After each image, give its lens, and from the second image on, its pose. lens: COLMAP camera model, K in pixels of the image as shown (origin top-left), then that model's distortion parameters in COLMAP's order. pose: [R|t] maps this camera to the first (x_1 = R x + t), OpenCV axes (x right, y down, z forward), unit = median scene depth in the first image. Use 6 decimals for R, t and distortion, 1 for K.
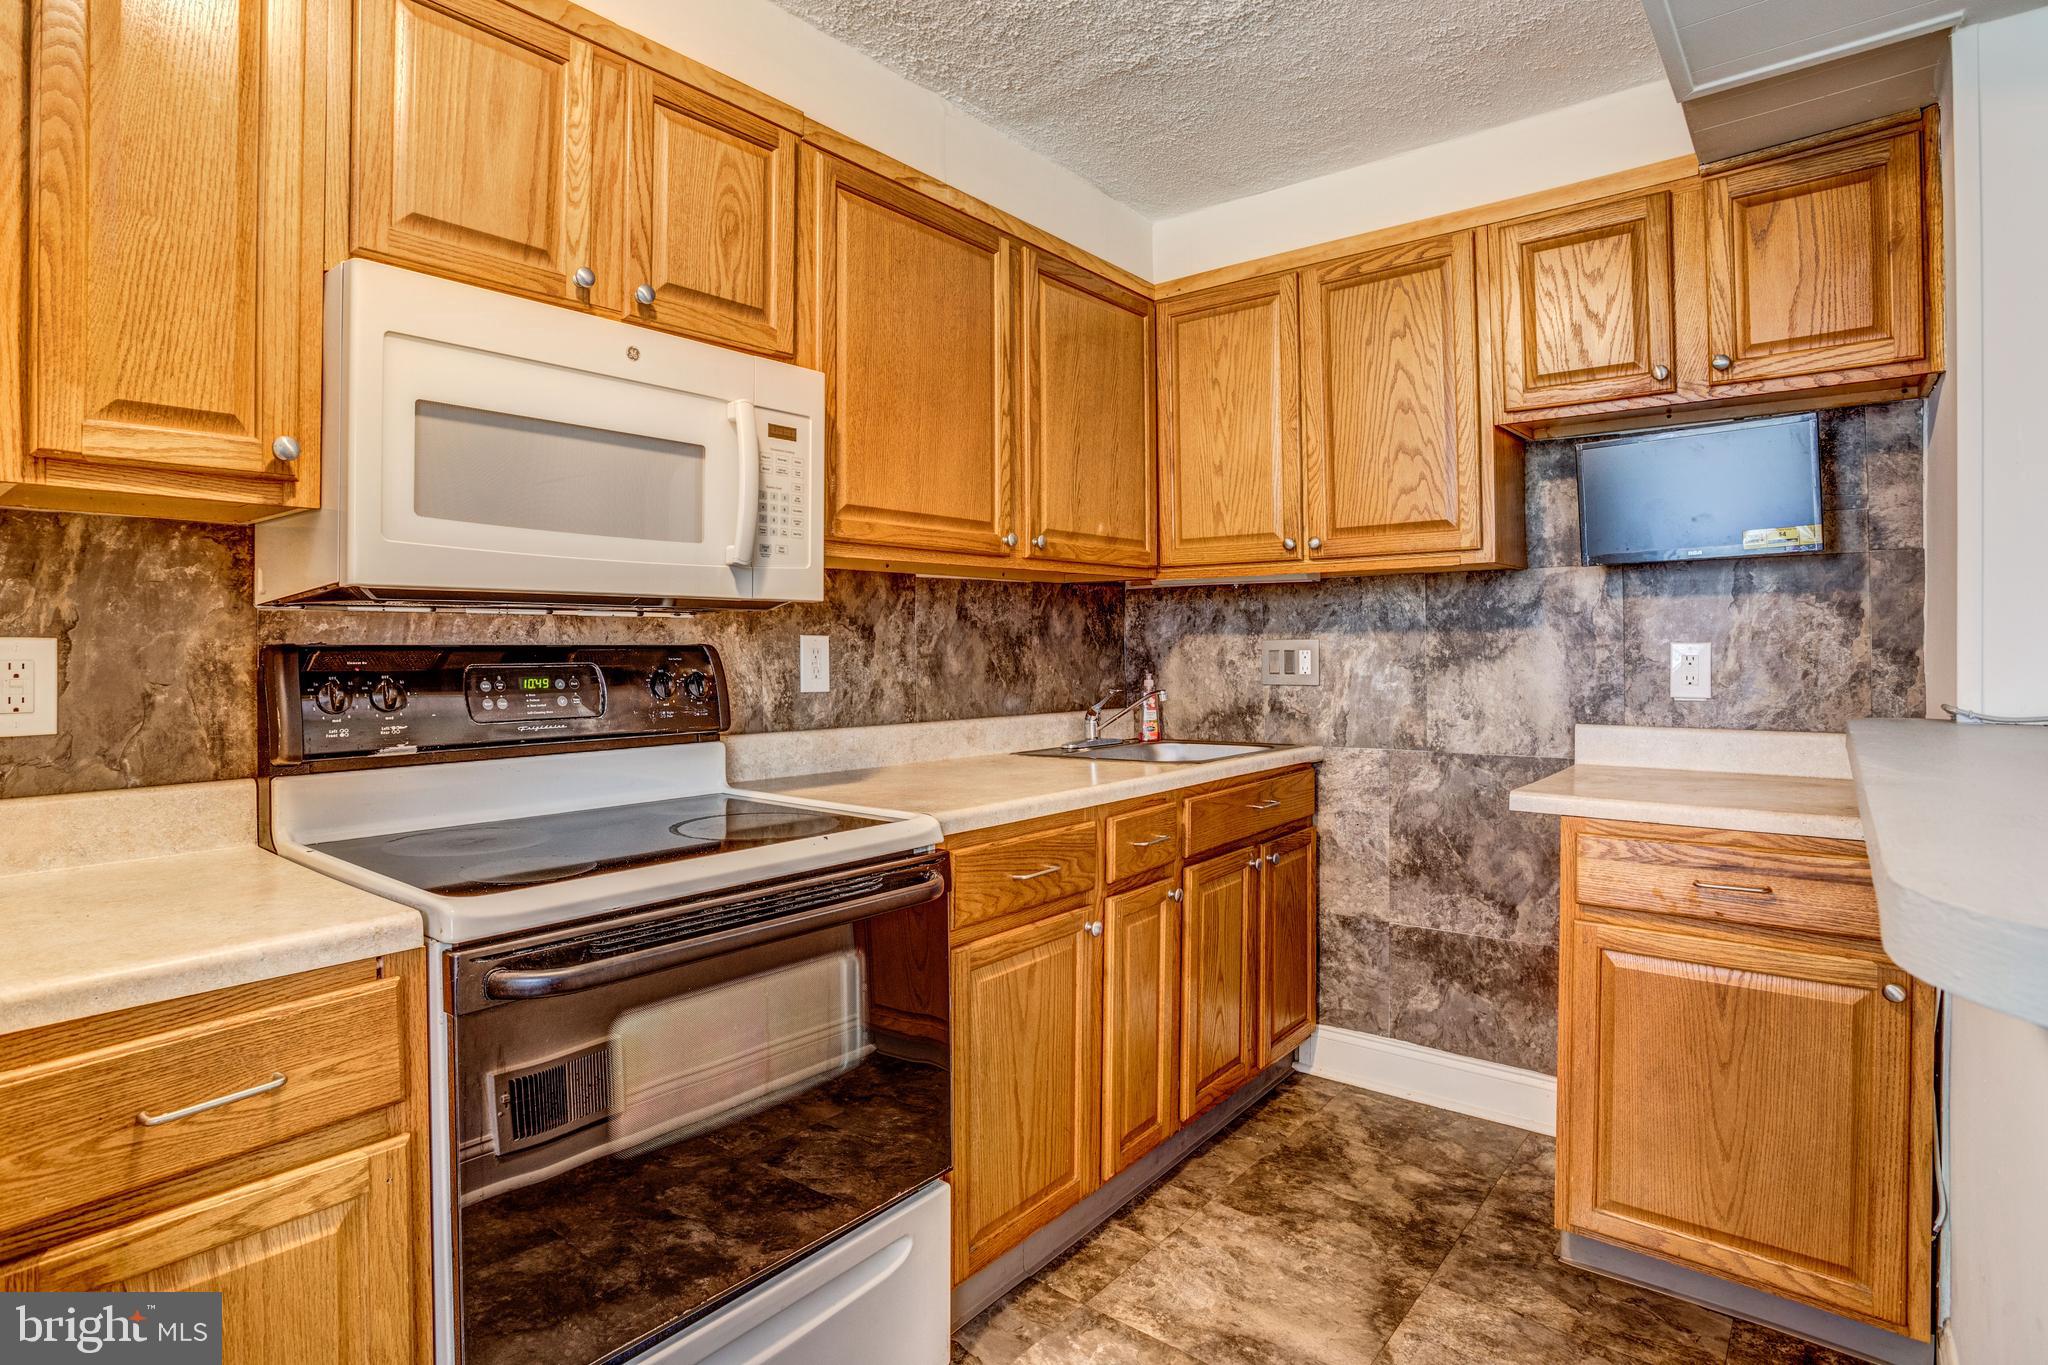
lens RADIAL K [[1009.4, 0, 1016.2], [0, 1009.4, 643.9], [0, 0, 1]] dist [-0.071055, 0.029165]
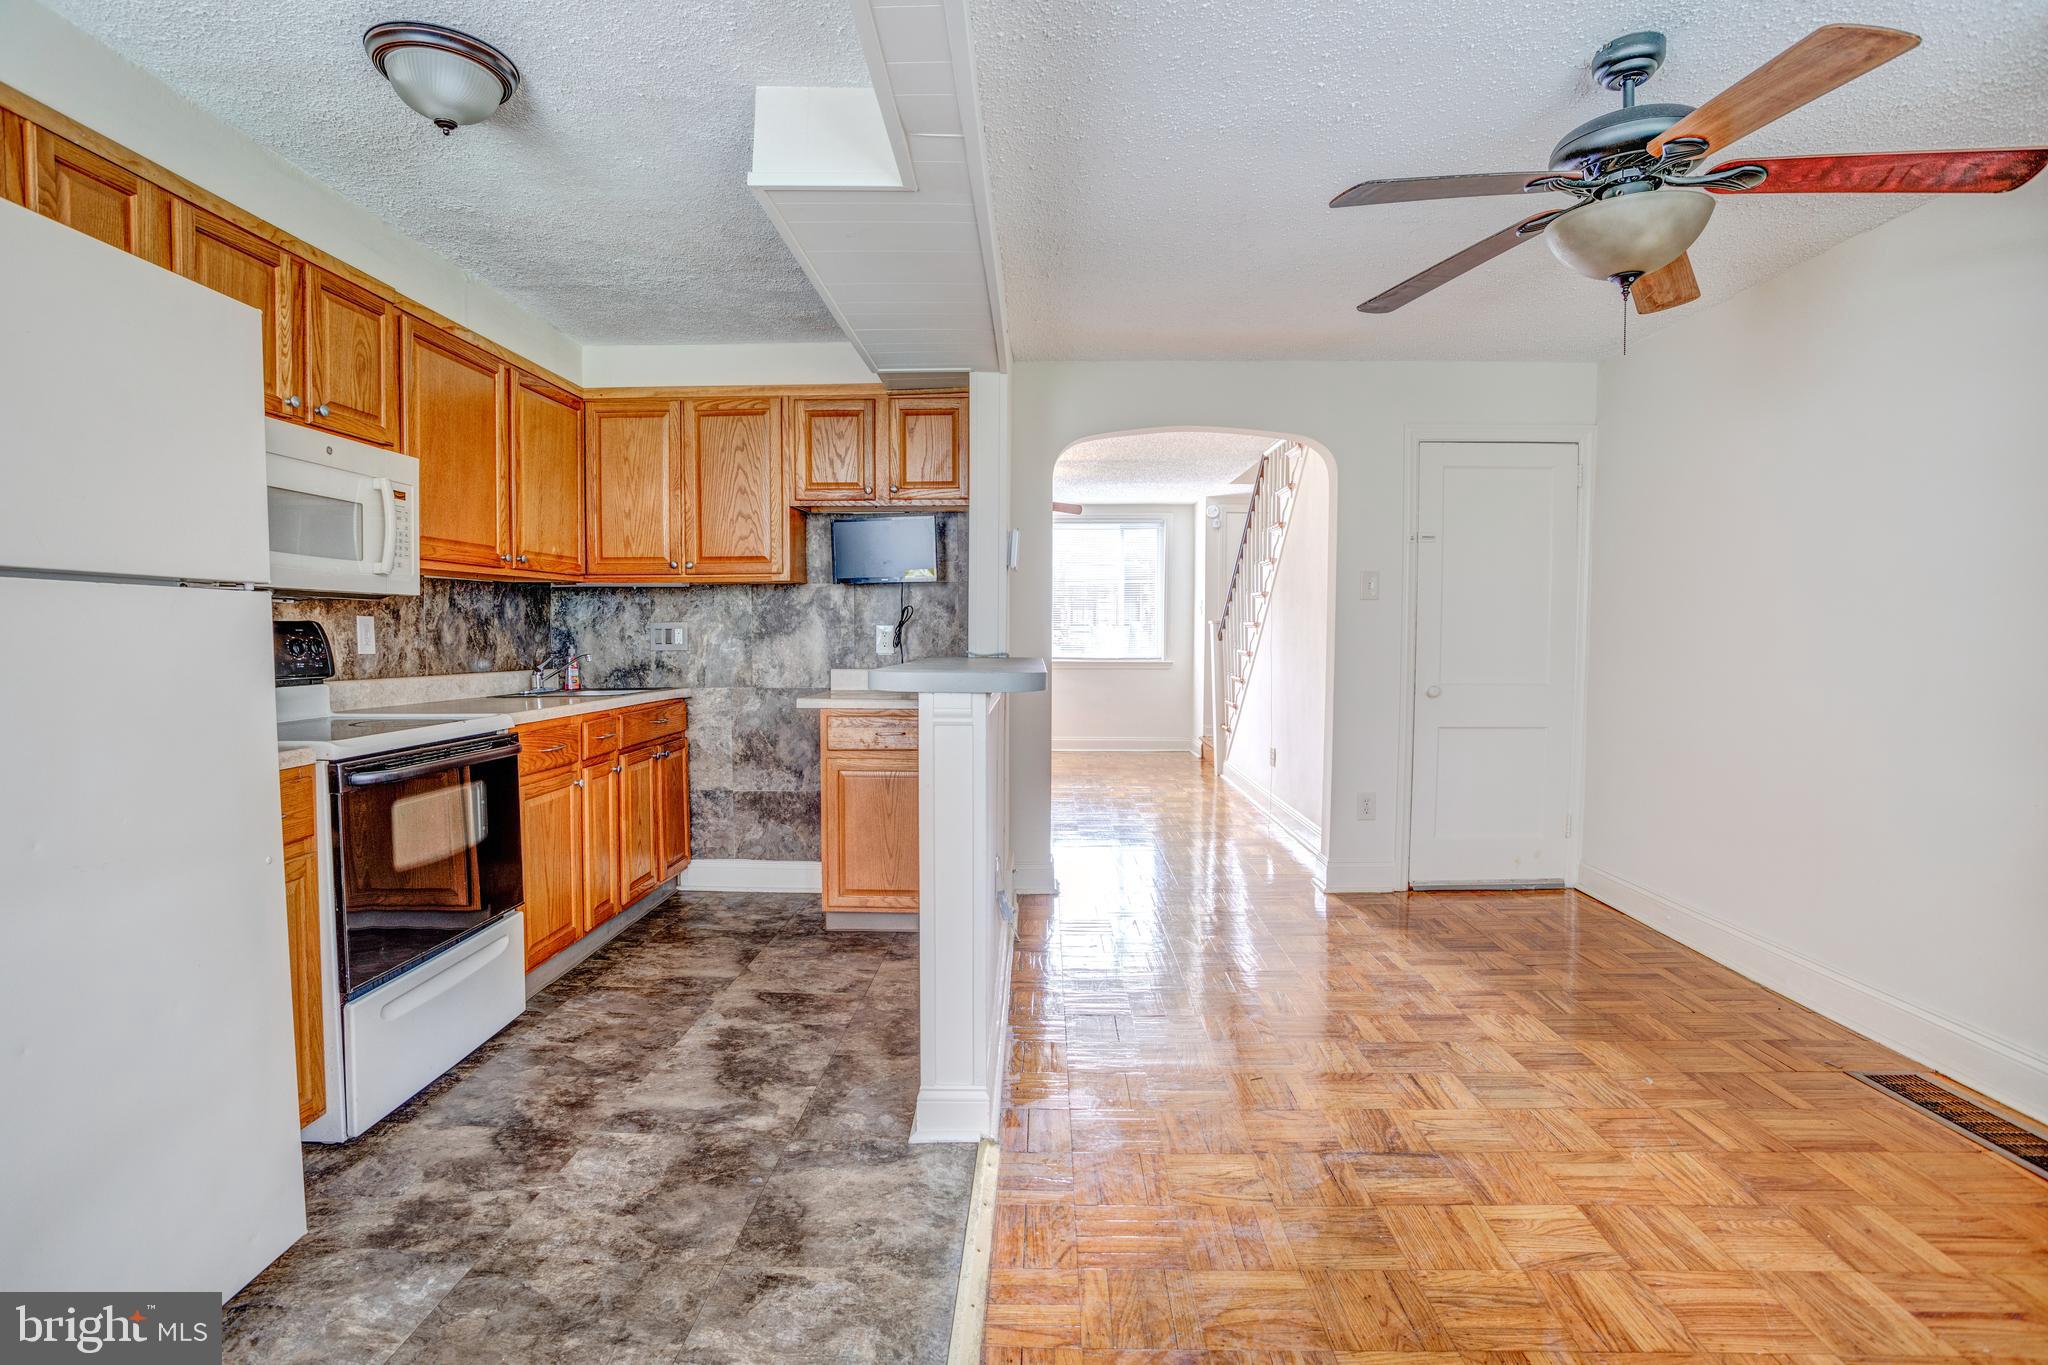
lens RADIAL K [[979.2, 0, 1023.0], [0, 979.2, 666.8], [0, 0, 1]] dist [-0.062877, 0.025200]
pose [[0.777017, -0.018700, 0.629201, -0.307134], [-0.003726, 0.999404, 0.034304, 0.013254], [-0.629468, -0.029000, 0.776485, -0.648270]]
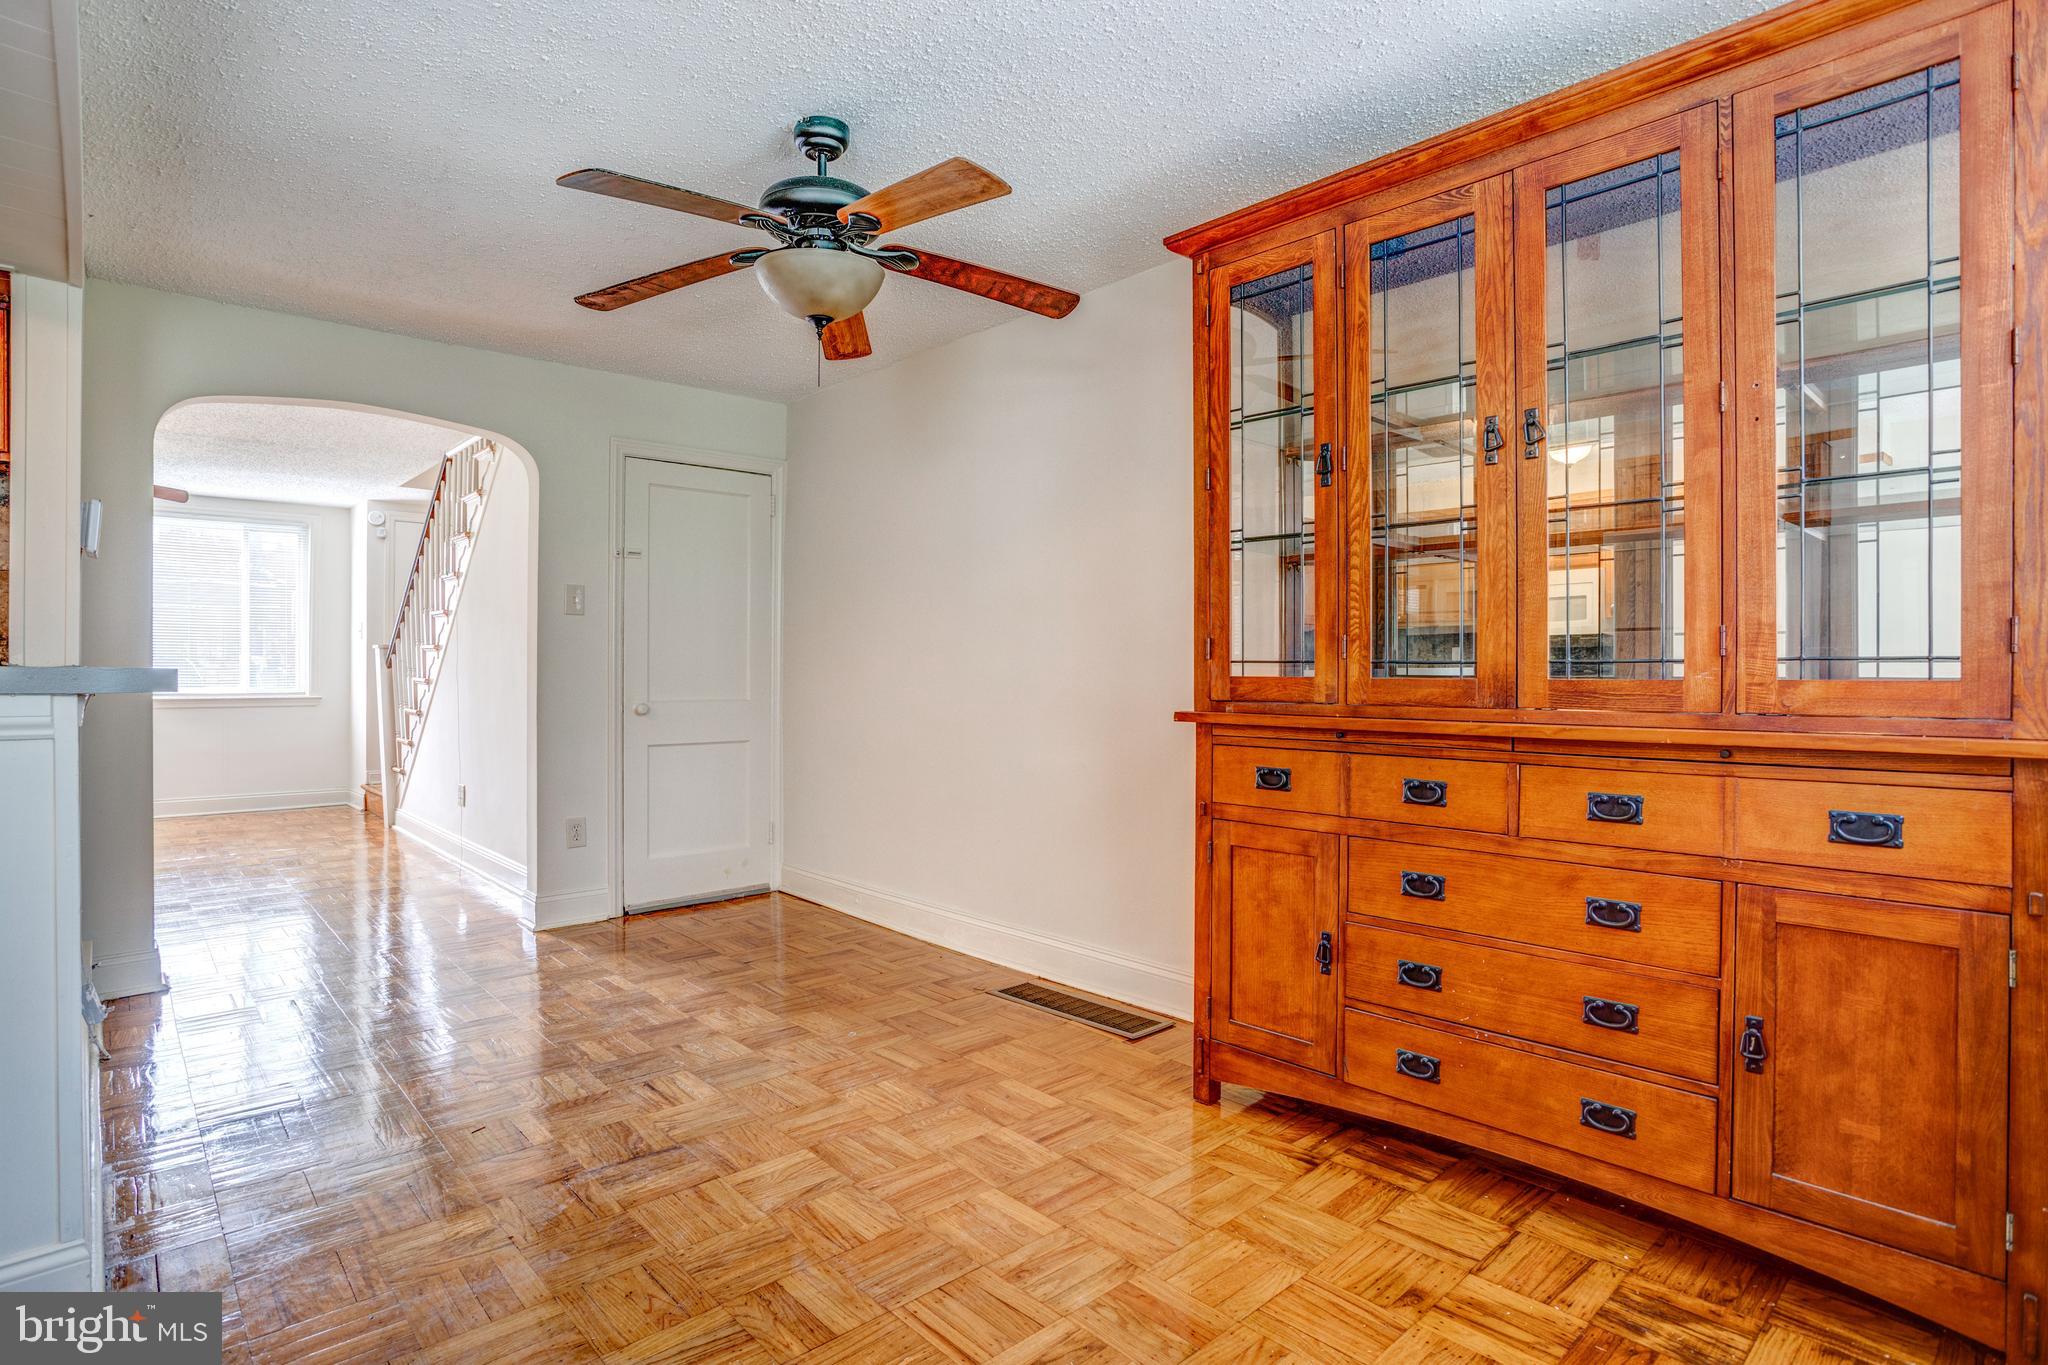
lens RADIAL K [[1036.0, 0, 1021.7], [0, 1036.0, 662.1], [0, 0, 1]] dist [-0.070226, 0.032348]
pose [[0.120107, 0.010755, 0.992703, -0.361205], [0.005077, 0.999922, -0.011447, 0.056352], [-0.992748, 0.006414, 0.120043, -0.645366]]
